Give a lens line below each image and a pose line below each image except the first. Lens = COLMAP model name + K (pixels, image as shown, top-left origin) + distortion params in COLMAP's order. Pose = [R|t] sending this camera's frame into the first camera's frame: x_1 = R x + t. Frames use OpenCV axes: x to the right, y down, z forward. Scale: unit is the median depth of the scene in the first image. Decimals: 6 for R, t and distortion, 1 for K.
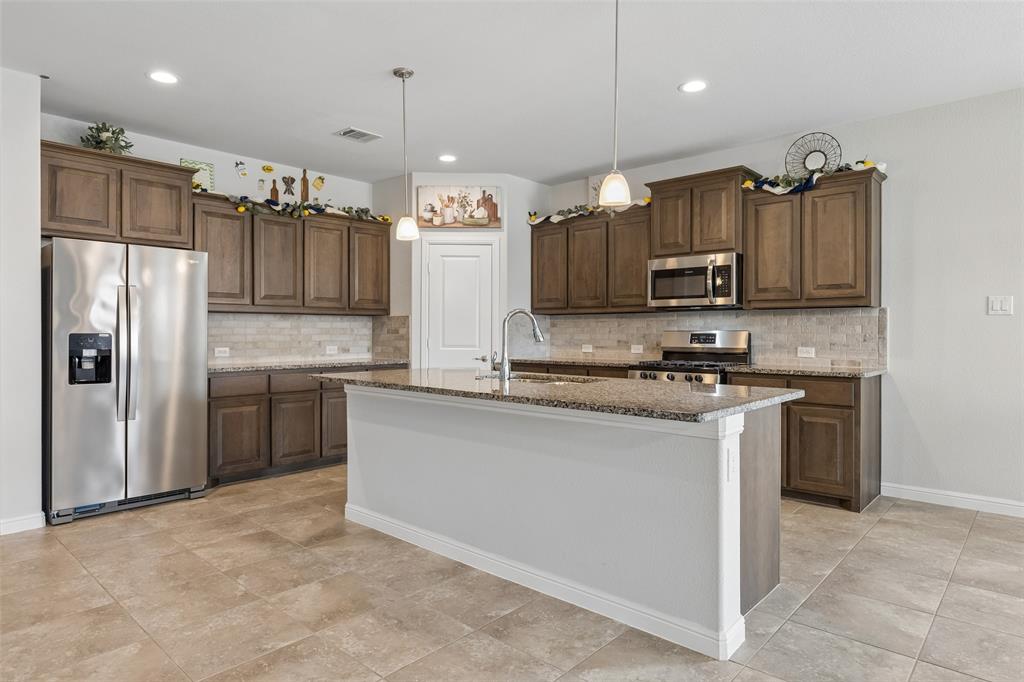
lens RADIAL K [[609.7, 0, 511.7], [0, 609.7, 330.5], [0, 0, 1]] dist [-0.002145, -0.003058]
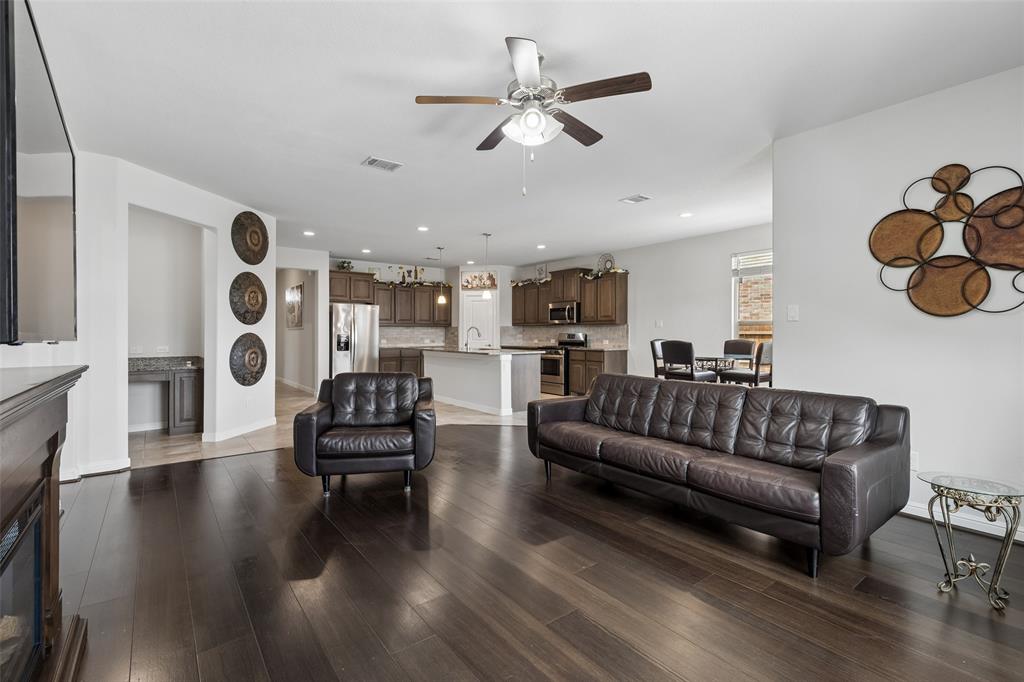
lens RADIAL K [[469.3, 0, 512.0], [0, 469.3, 333.2], [0, 0, 1]] dist [-0.005523, 0.000157]
pose [[0.984603, -0.000028, -0.174806, 0.372730], [0.000455, 0.999997, 0.002405, -0.003982], [0.174806, -0.002448, 0.984600, -0.790569]]
